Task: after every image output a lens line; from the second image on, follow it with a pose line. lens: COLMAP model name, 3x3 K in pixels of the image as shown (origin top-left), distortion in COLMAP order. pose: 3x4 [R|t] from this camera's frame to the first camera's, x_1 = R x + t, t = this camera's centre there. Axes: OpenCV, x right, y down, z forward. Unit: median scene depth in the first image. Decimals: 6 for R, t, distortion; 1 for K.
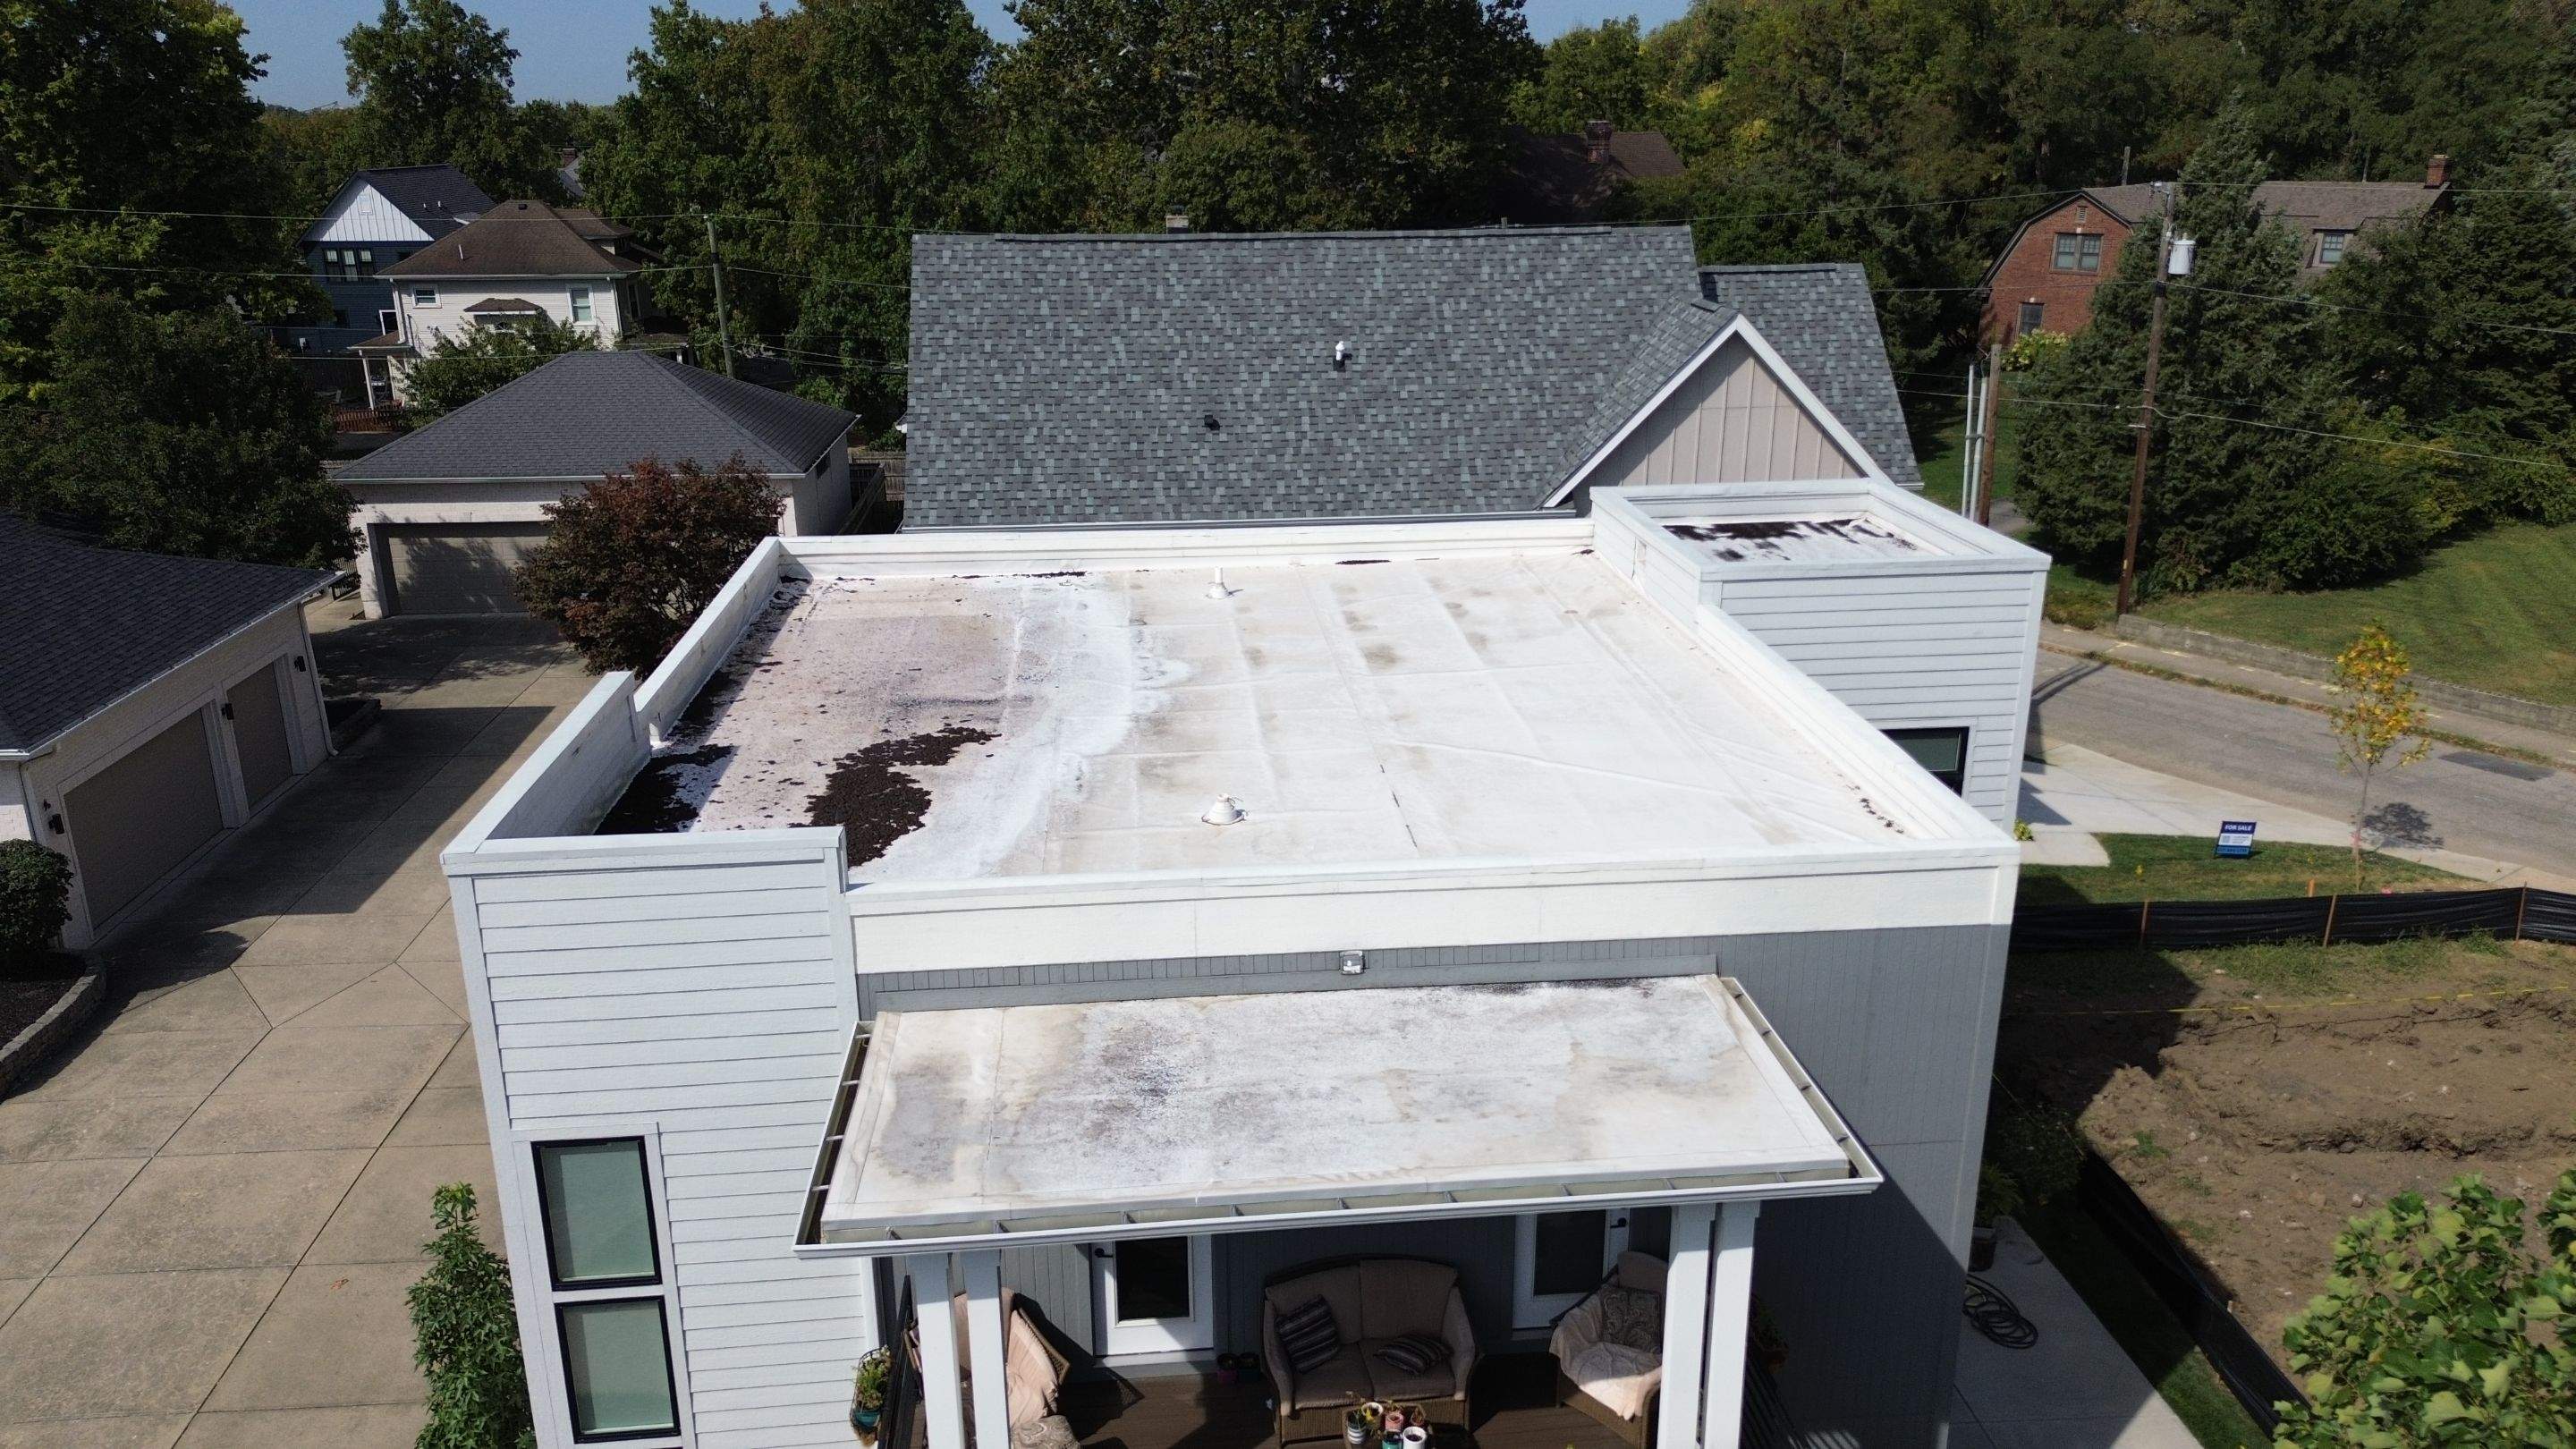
lens RADIAL K [[1789.4, 0, 1291.7], [0, 1789.4, 735.5], [0, 0, 1]] dist [0.118455, -0.144122]
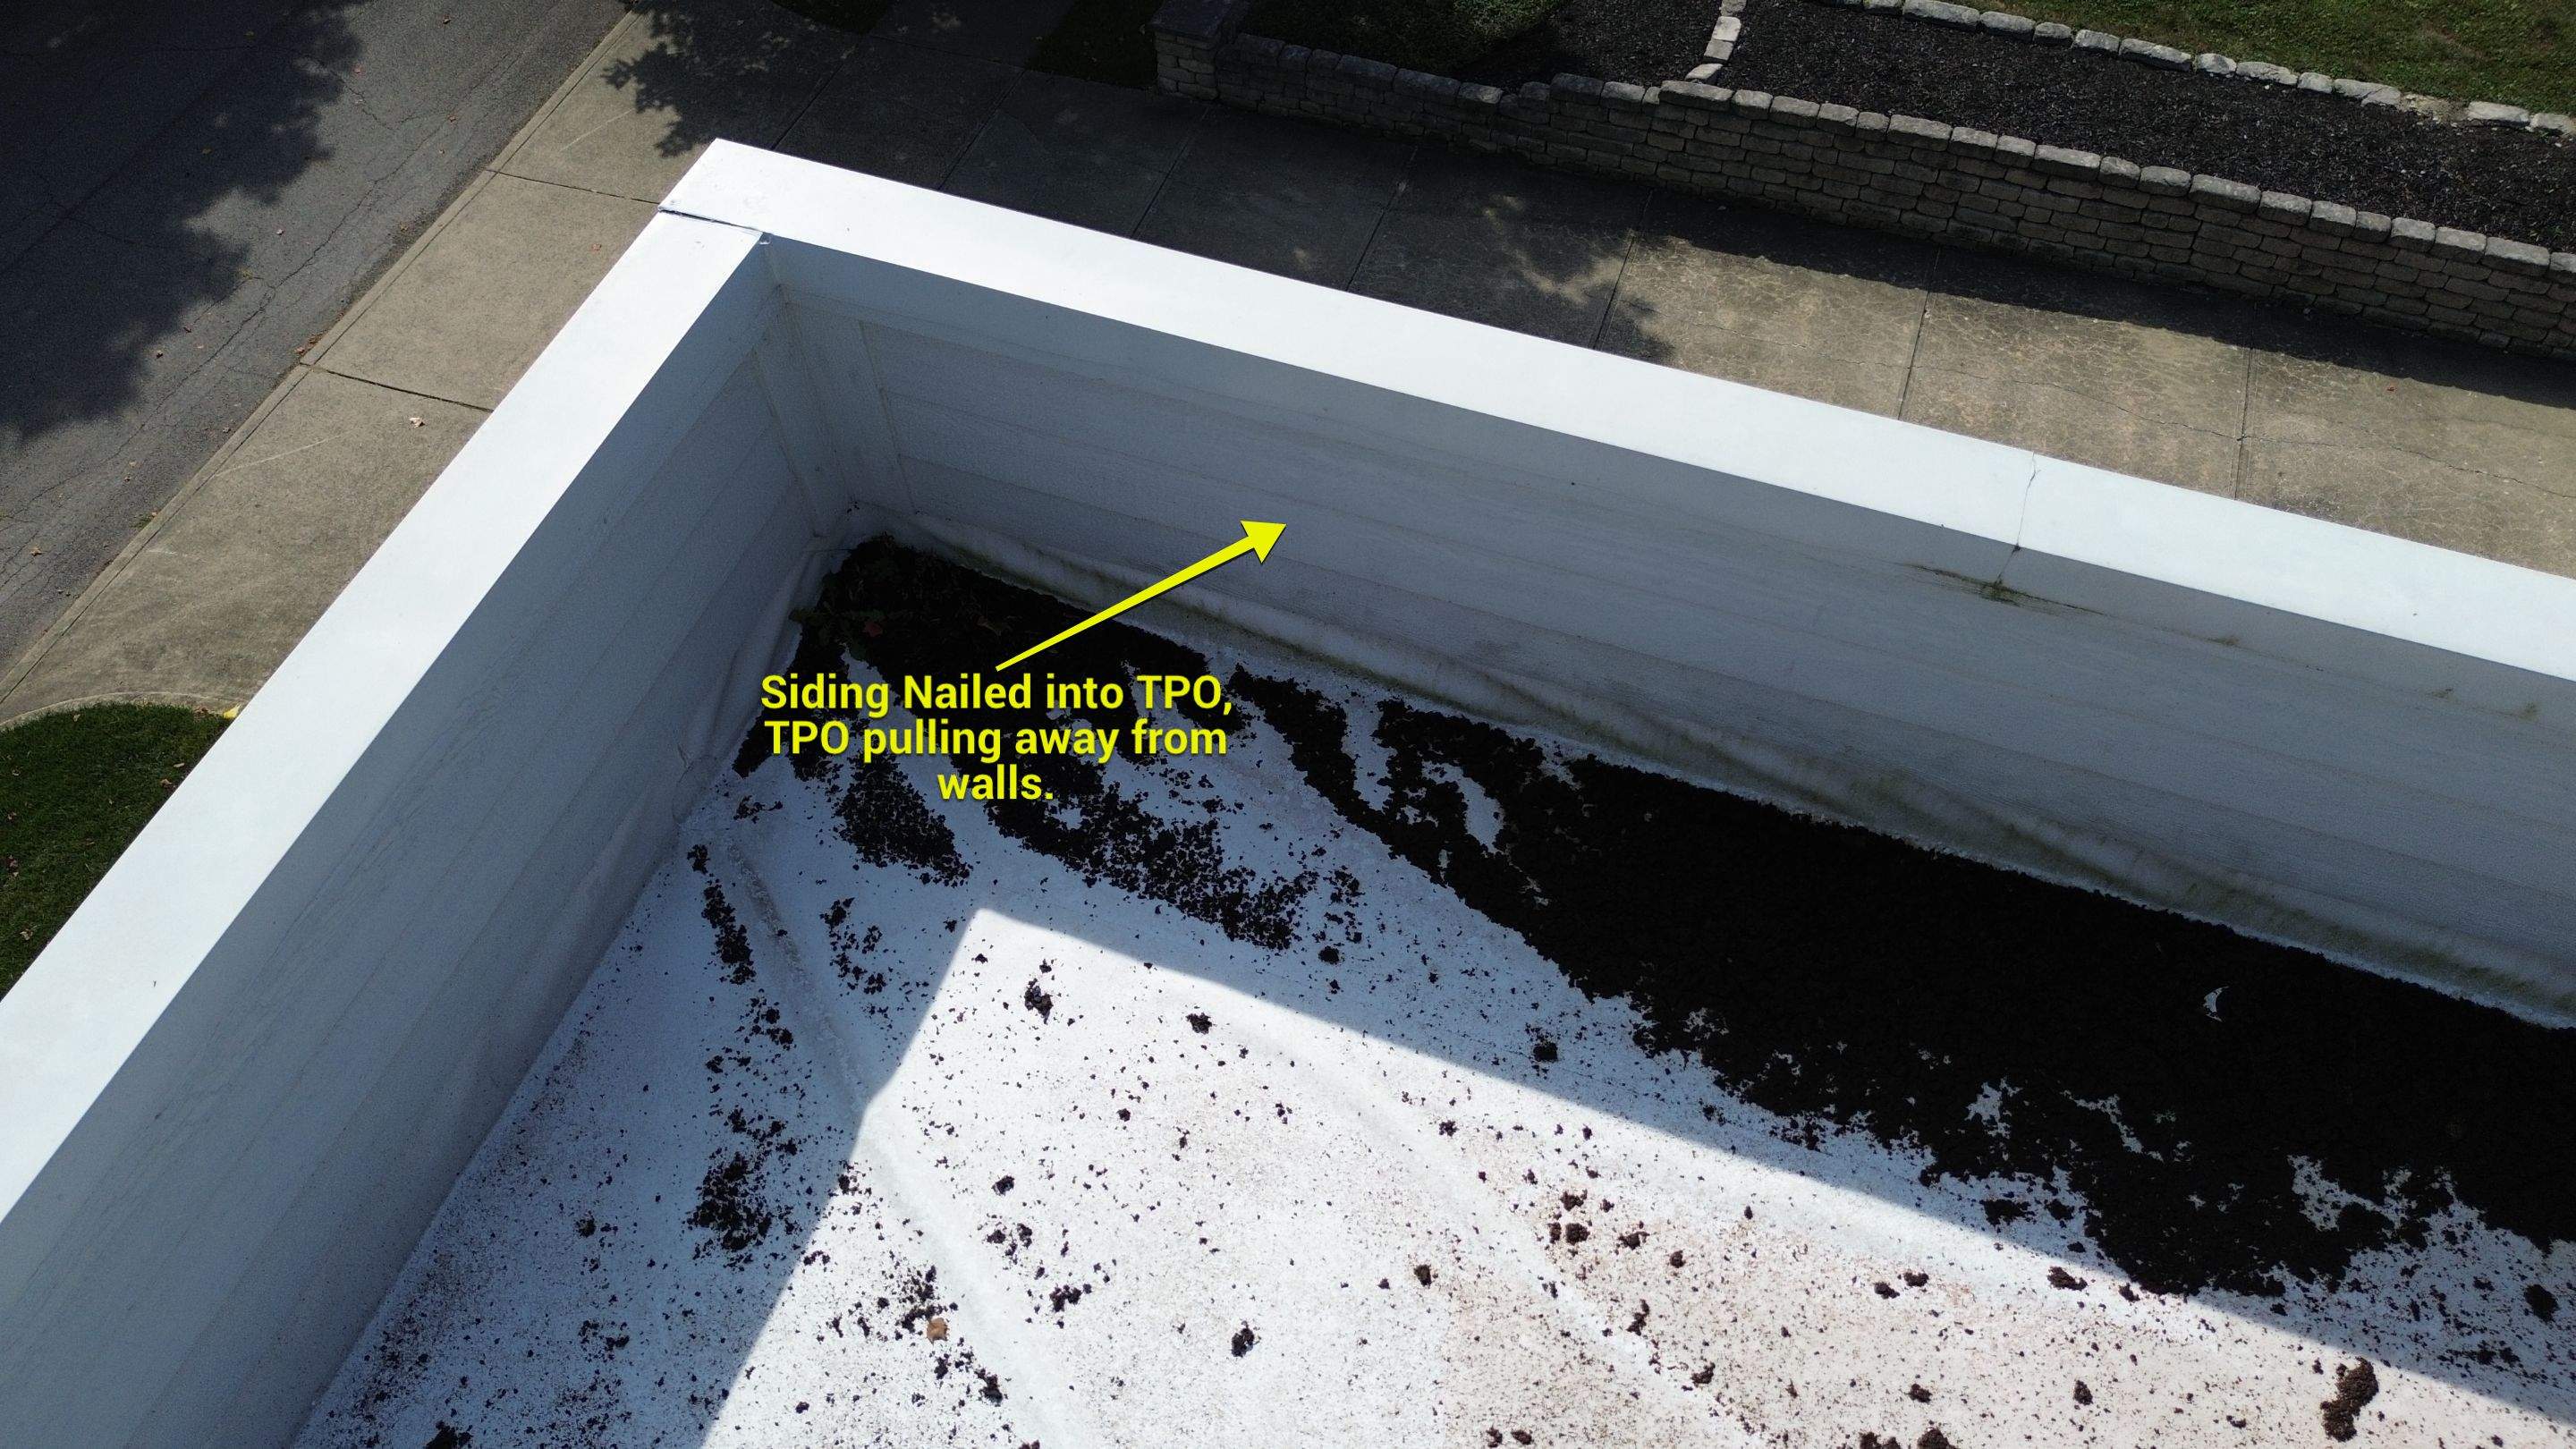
lens RADIAL K [[1801.5, 0, 1289.5], [0, 1801.5, 732.0], [0, 0, 1]] dist [0.049119, -0.043006]
pose [[-0.425313, 0.755539, -0.498267, -0.116756], [-0.278921, 0.414325, 0.866336, -0.066178], [0.860995, 0.507441, 0.034518, 0.441305]]
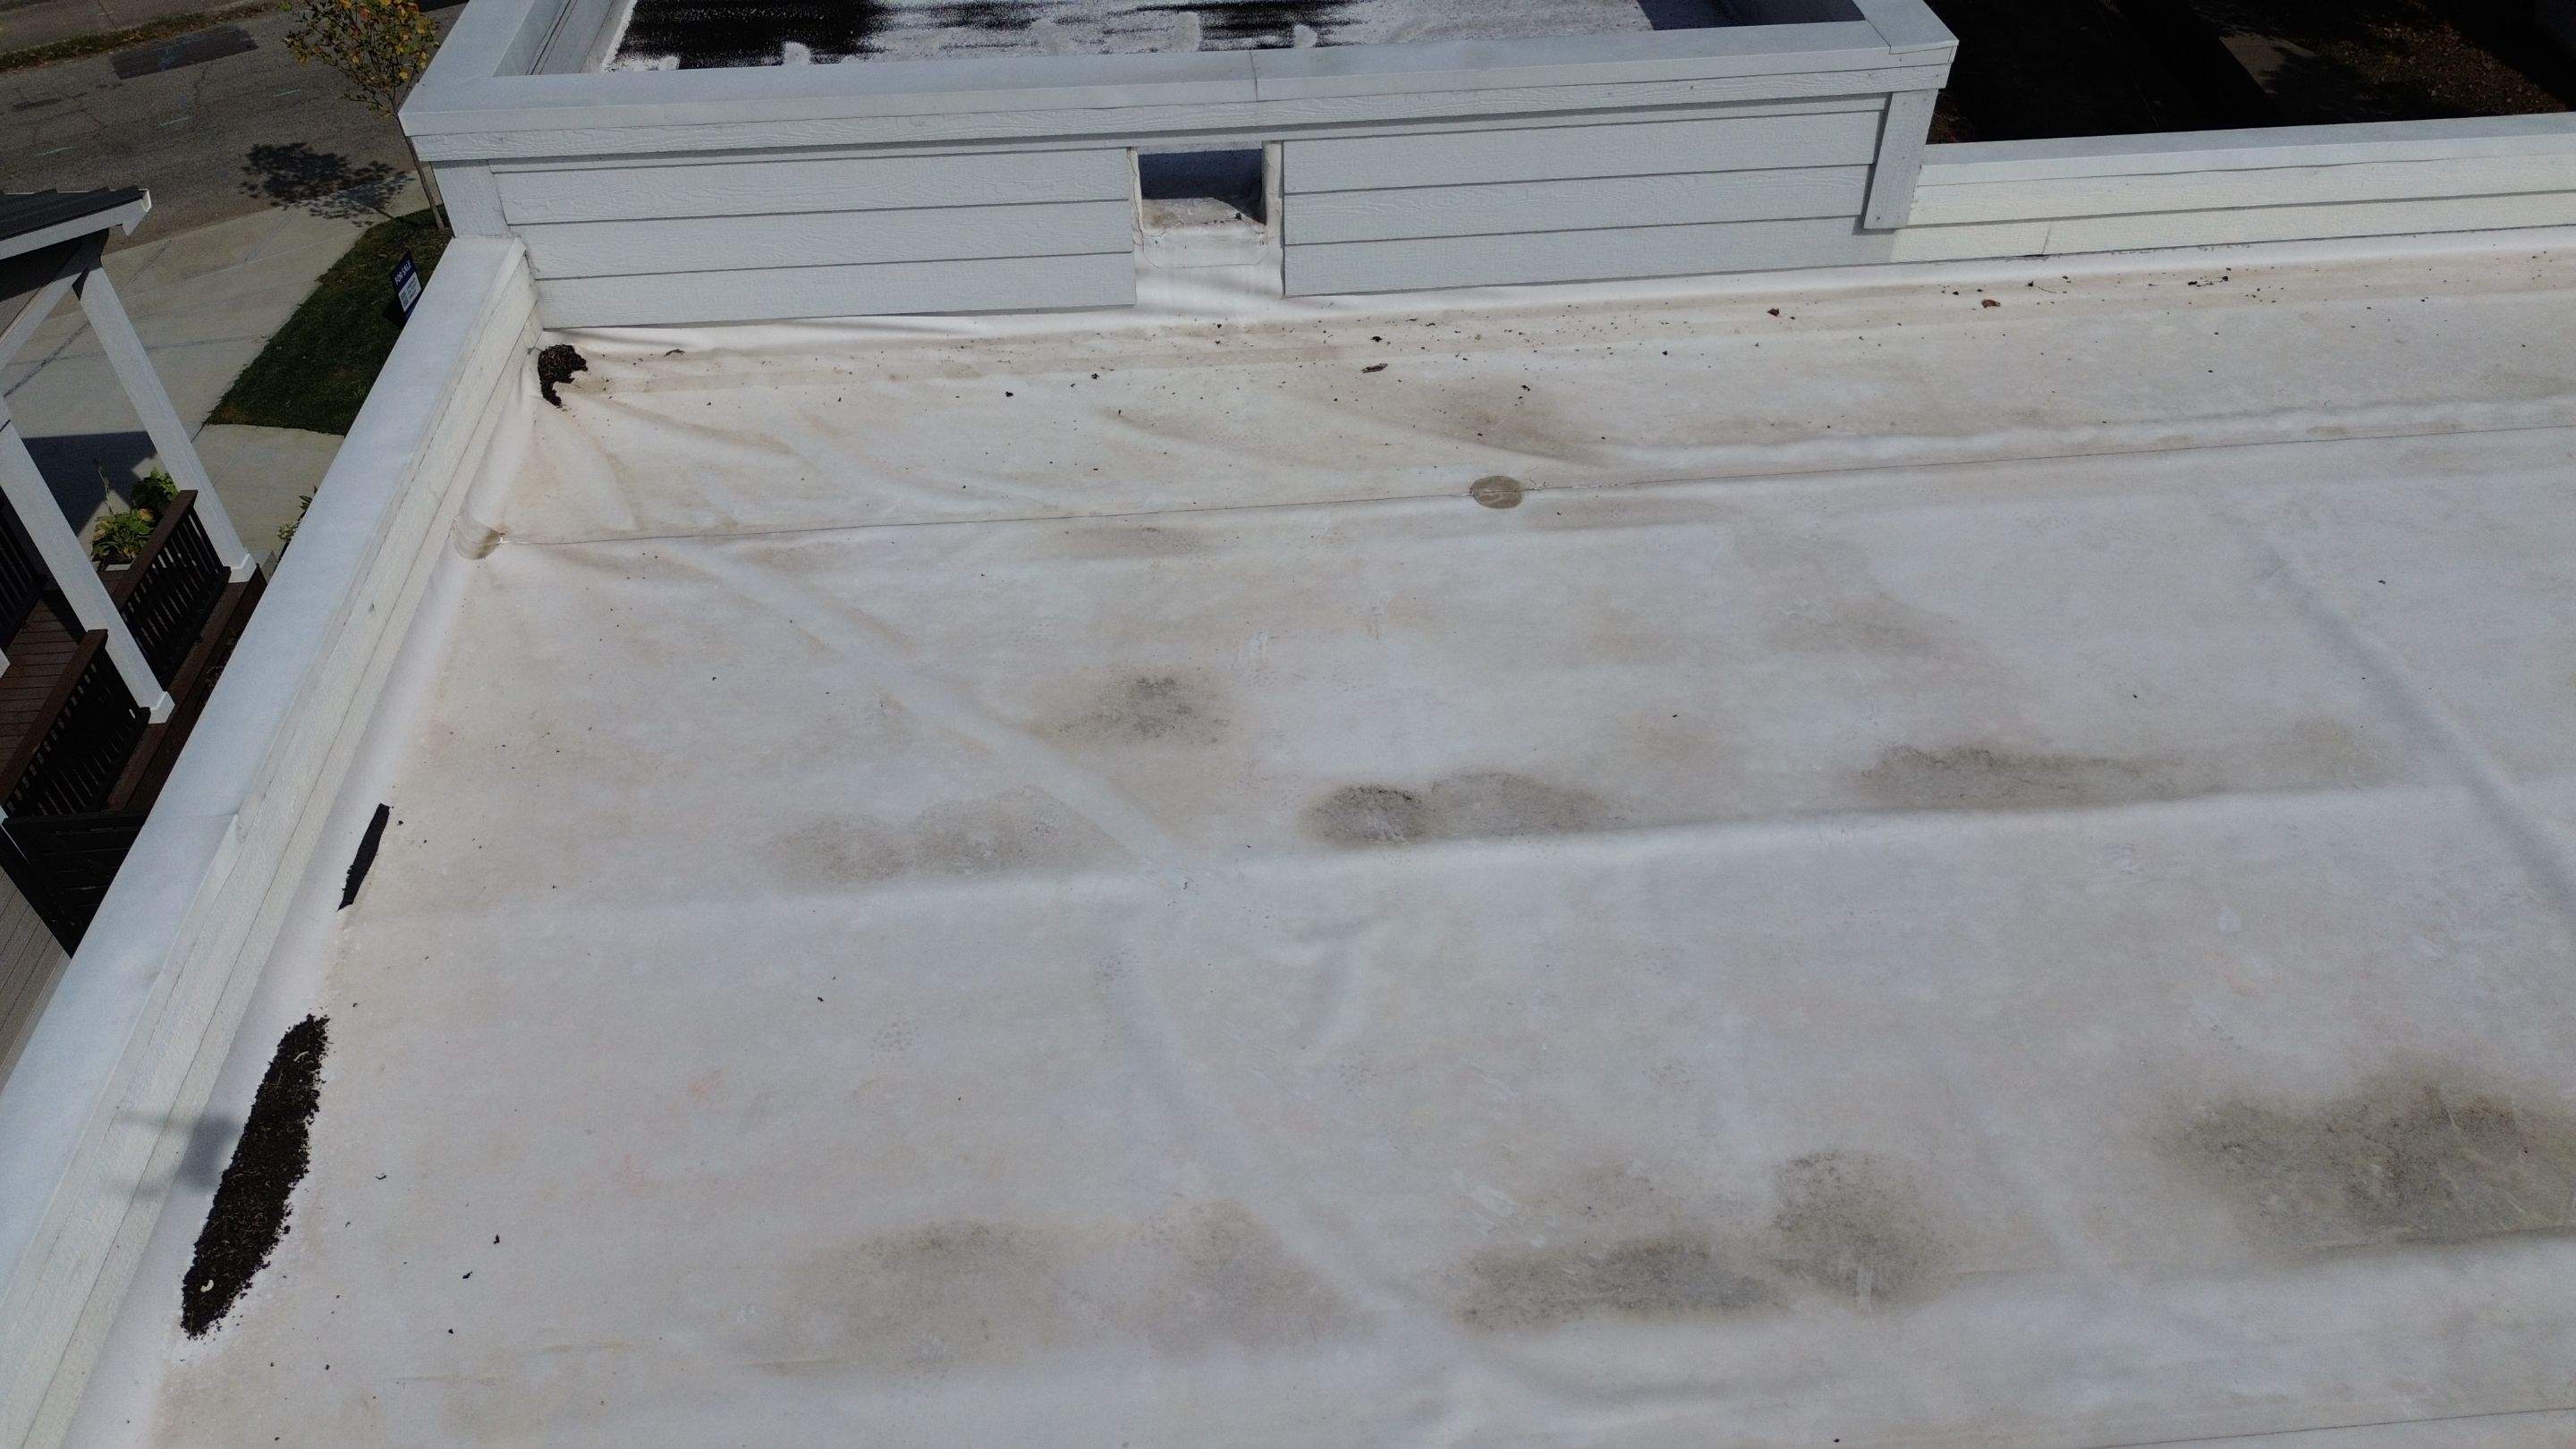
lens RADIAL K [[1813.1, 0, 1287.5], [0, 1813.1, 730.9], [0, 0, 1]] dist [0.074103, -0.077083]
pose [[0.010598, -0.677287, 0.735642, -0.039701], [0.329040, 0.697075, 0.637039, -0.152597], [-0.944257, 0.235304, 0.230242, 0.680445]]
